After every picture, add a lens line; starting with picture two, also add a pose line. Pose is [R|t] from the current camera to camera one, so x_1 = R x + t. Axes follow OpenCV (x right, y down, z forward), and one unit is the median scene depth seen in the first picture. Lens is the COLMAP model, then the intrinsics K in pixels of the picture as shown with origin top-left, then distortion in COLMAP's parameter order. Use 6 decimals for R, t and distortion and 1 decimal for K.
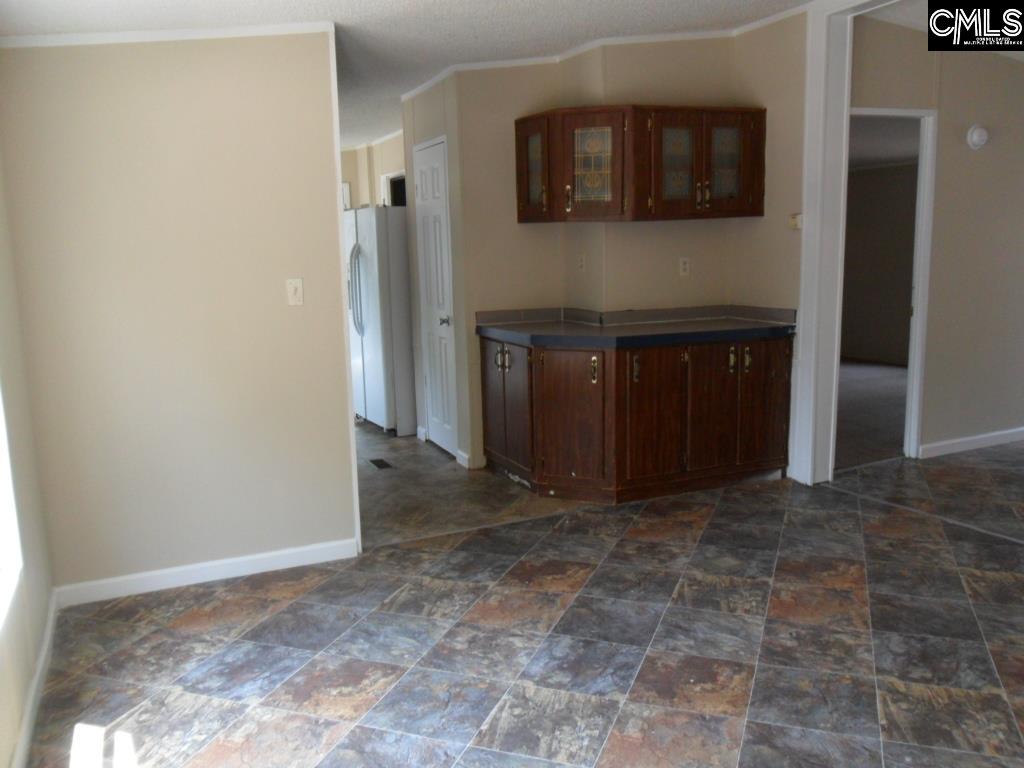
lens RADIAL K [[854.5, 0, 512.0], [0, 854.5, 384.0], [0, 0, 1]] dist [-0.000462, 0.006754]
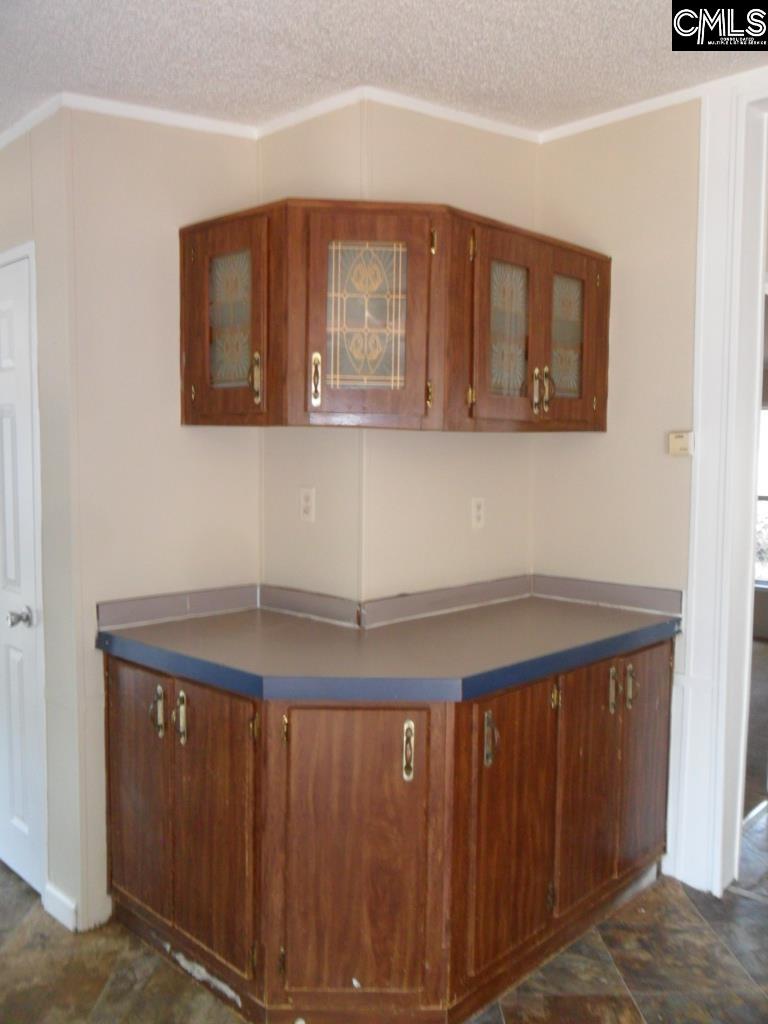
lens RADIAL K [[854.5, 0, 384.0], [0, 854.5, 512.0], [0, 0, 1]] dist [-0.000462, 0.006754]
pose [[0.927444, 0.007678, 0.373884, -0.078376], [0.030548, 0.994892, -0.096208, -0.090339], [-0.372713, 0.100649, 0.922472, 0.525493]]
